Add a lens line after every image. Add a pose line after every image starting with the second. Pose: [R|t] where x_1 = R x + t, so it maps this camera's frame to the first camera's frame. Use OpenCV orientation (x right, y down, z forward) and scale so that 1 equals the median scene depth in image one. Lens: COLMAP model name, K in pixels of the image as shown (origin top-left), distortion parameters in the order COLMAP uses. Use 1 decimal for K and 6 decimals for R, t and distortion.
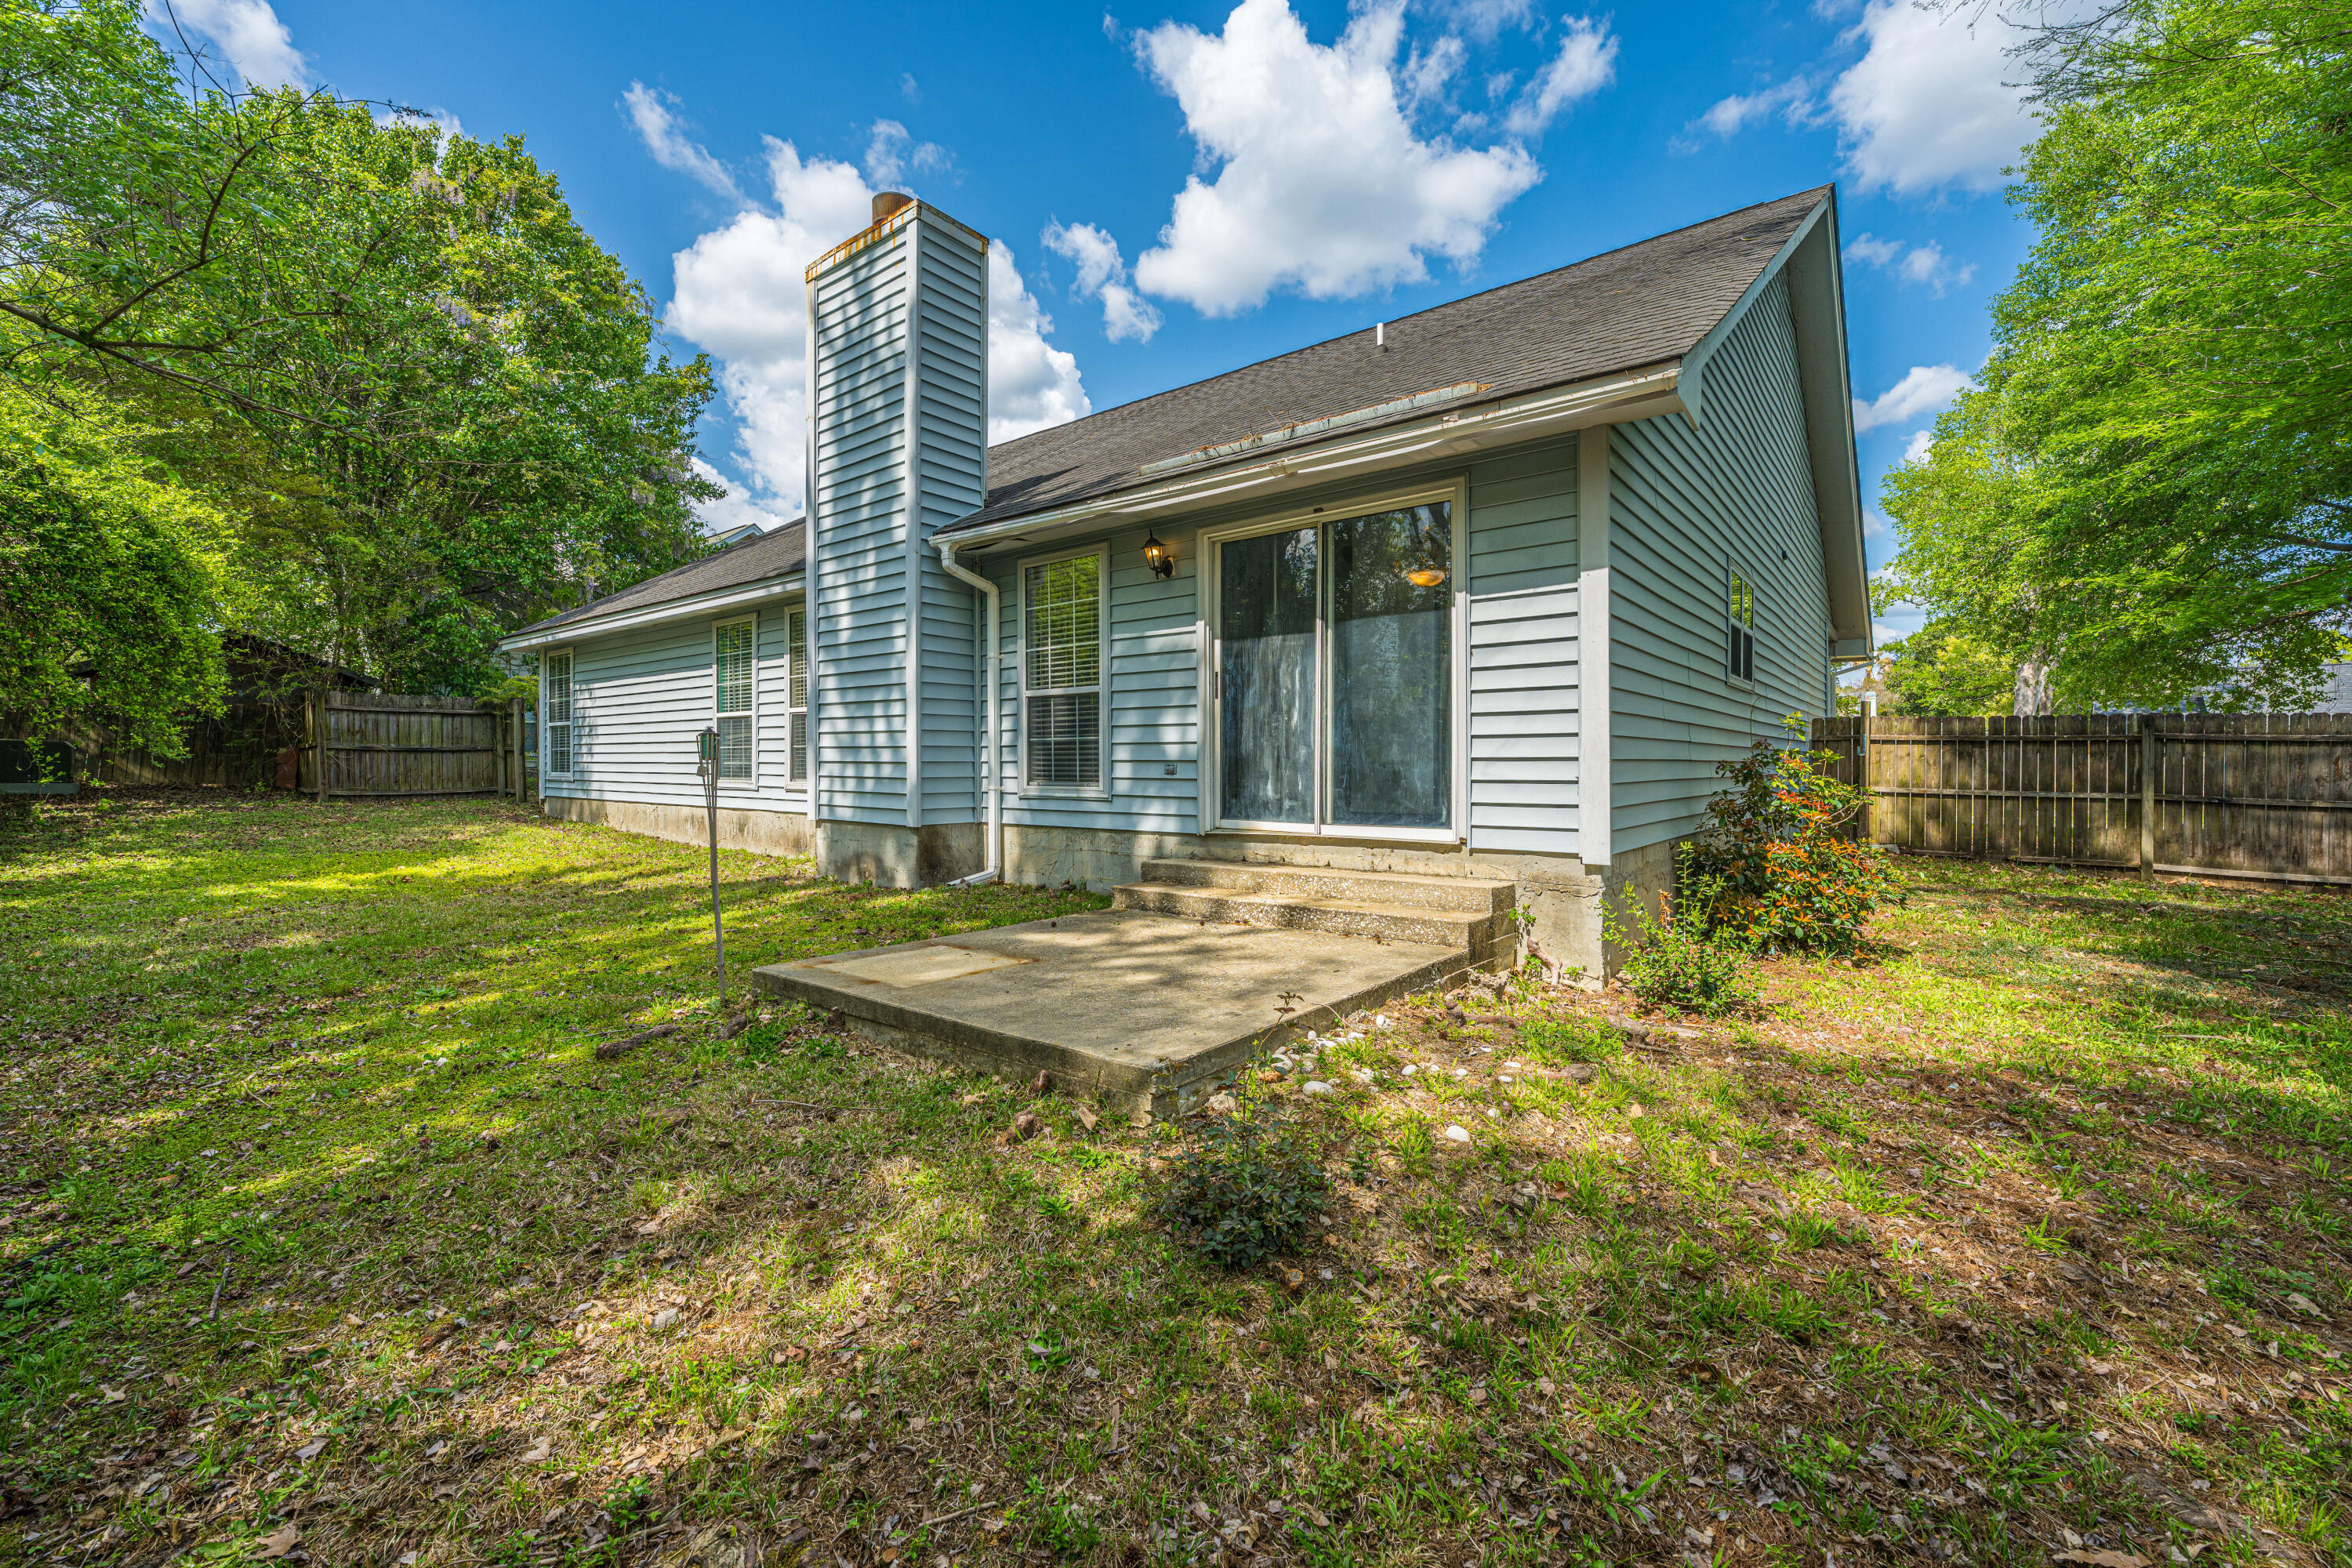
lens RADIAL K [[955.3, 0, 1186.6], [0, 955.3, 774.2], [0, 0, 1]] dist [0.000888, 0.000095]
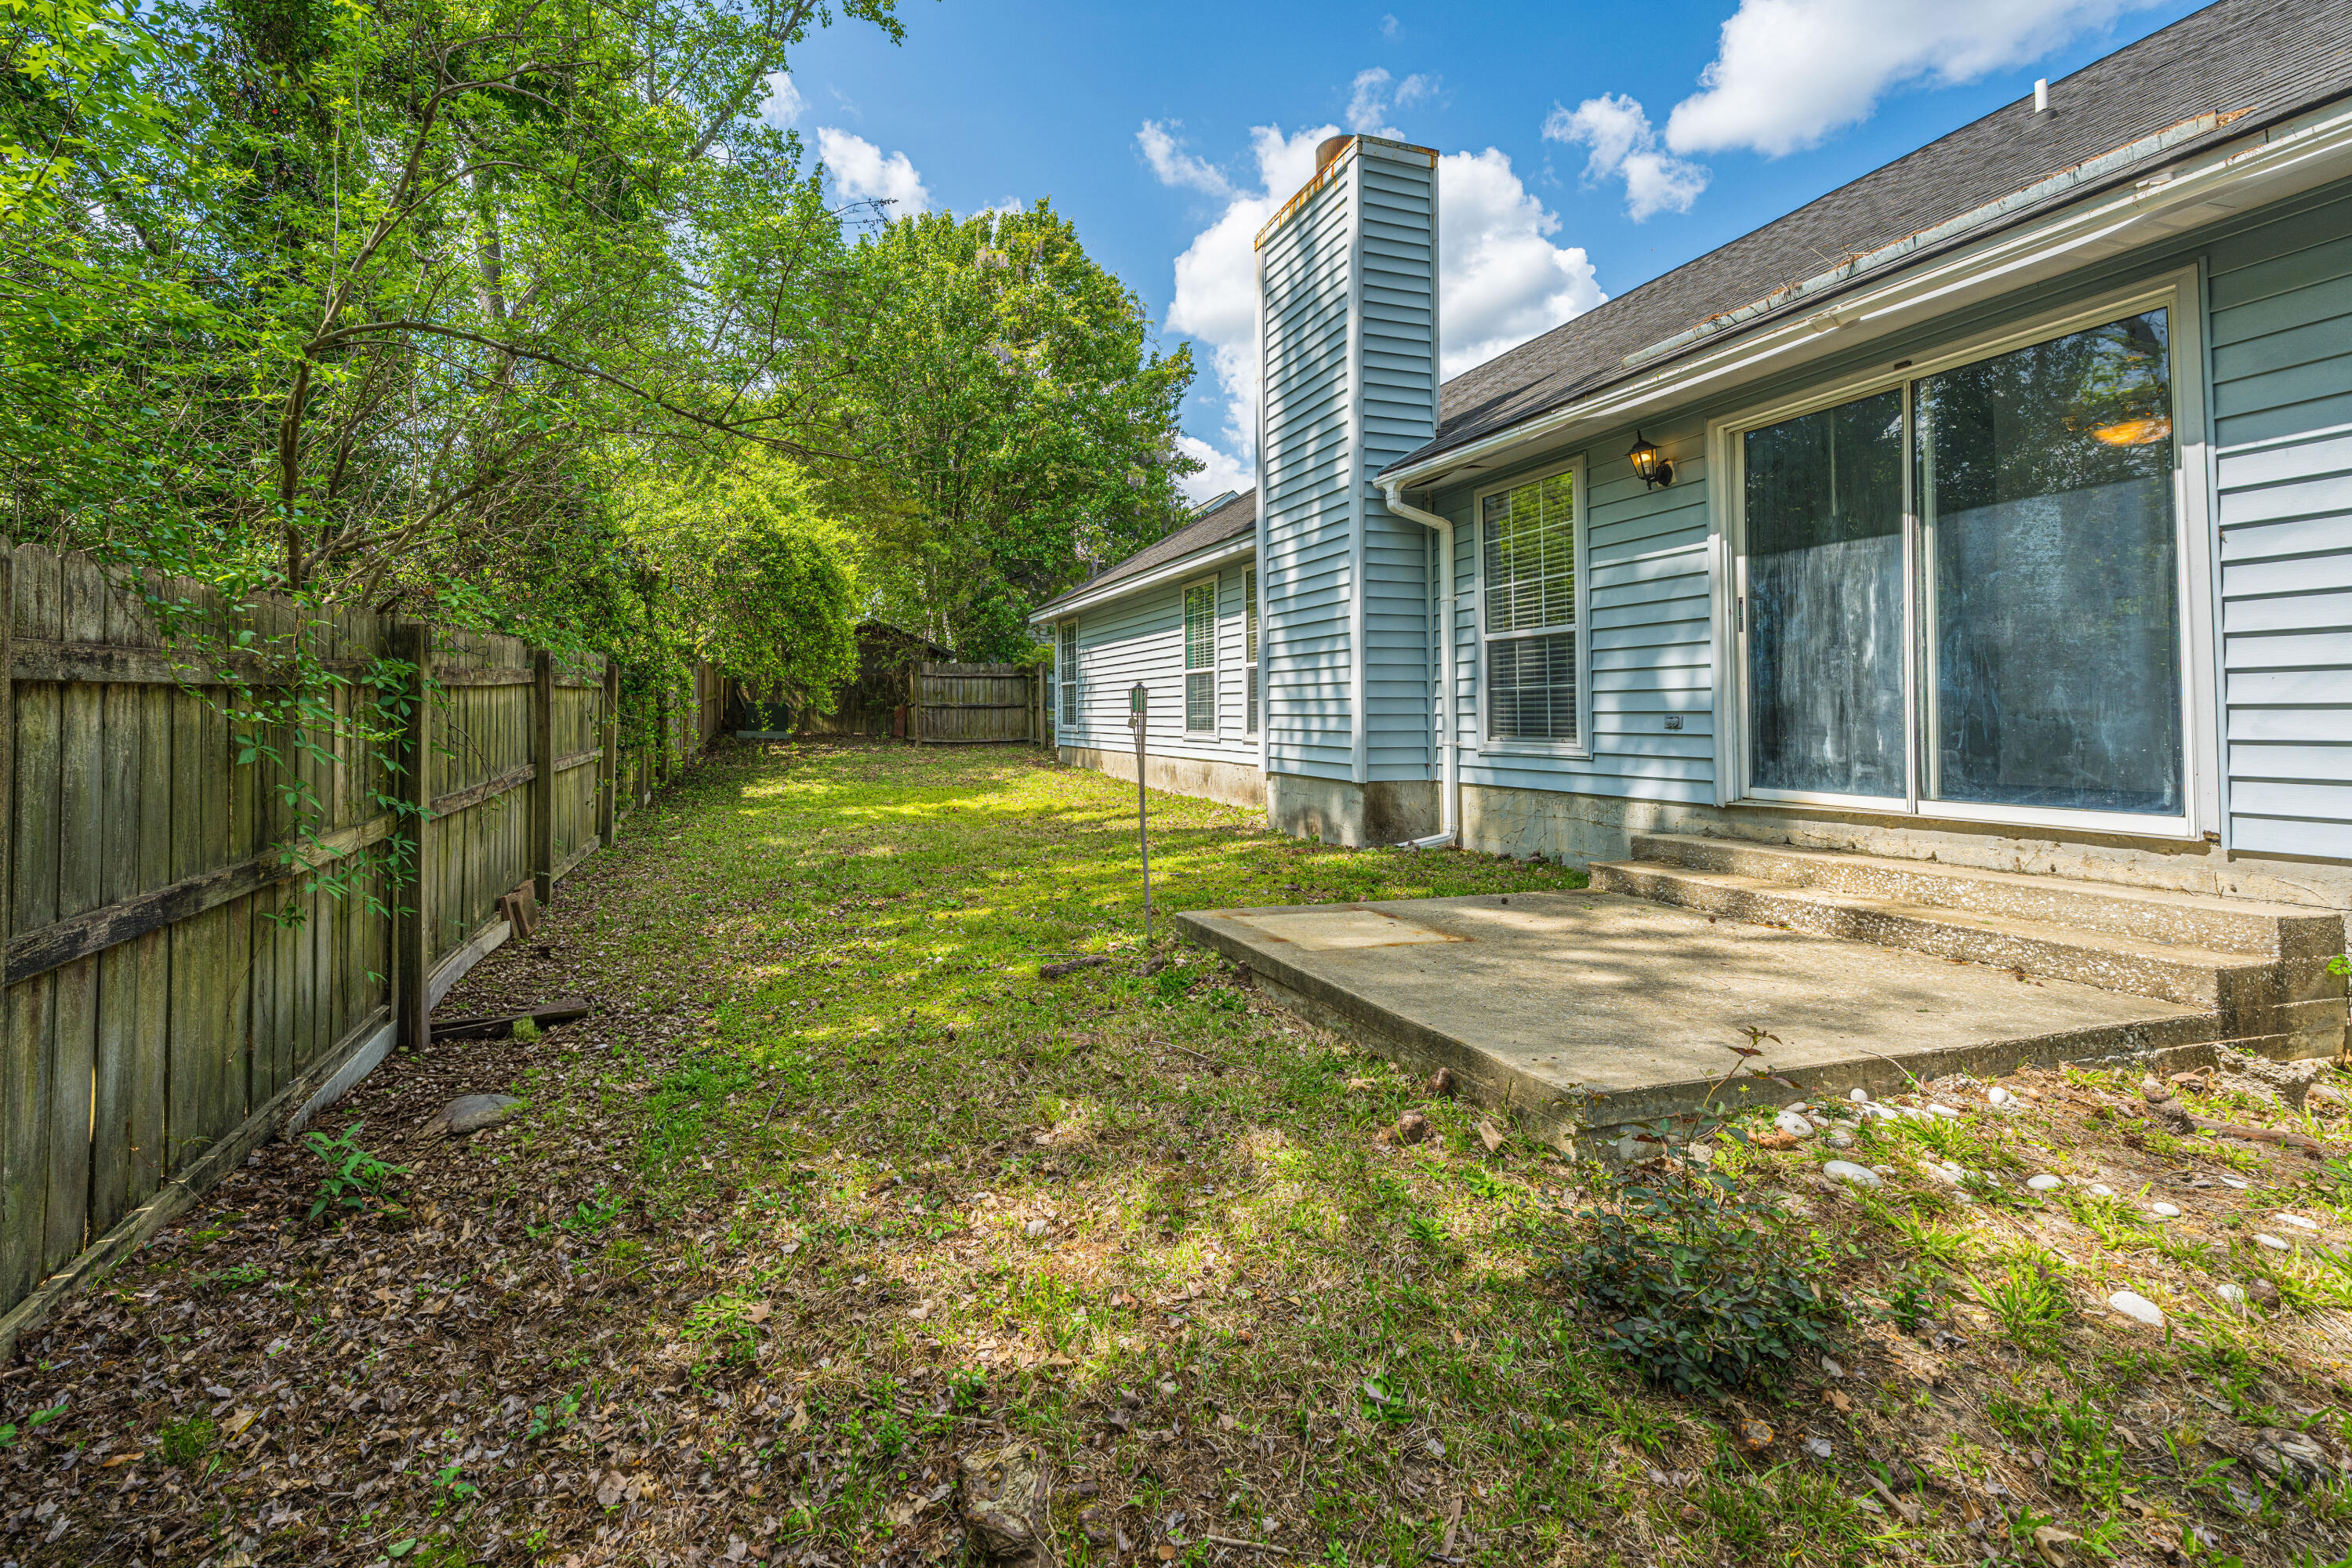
lens RADIAL K [[978.2, 0, 1136.4], [0, 978.2, 699.0], [0, 0, 1]] dist [-0.000227, 0.000202]
pose [[0.815931, -0.013717, -0.577987, 0.102797], [-0.004328, 0.999546, -0.029832, 0.001851], [0.578133, 0.026842, 0.815501, 0.076327]]
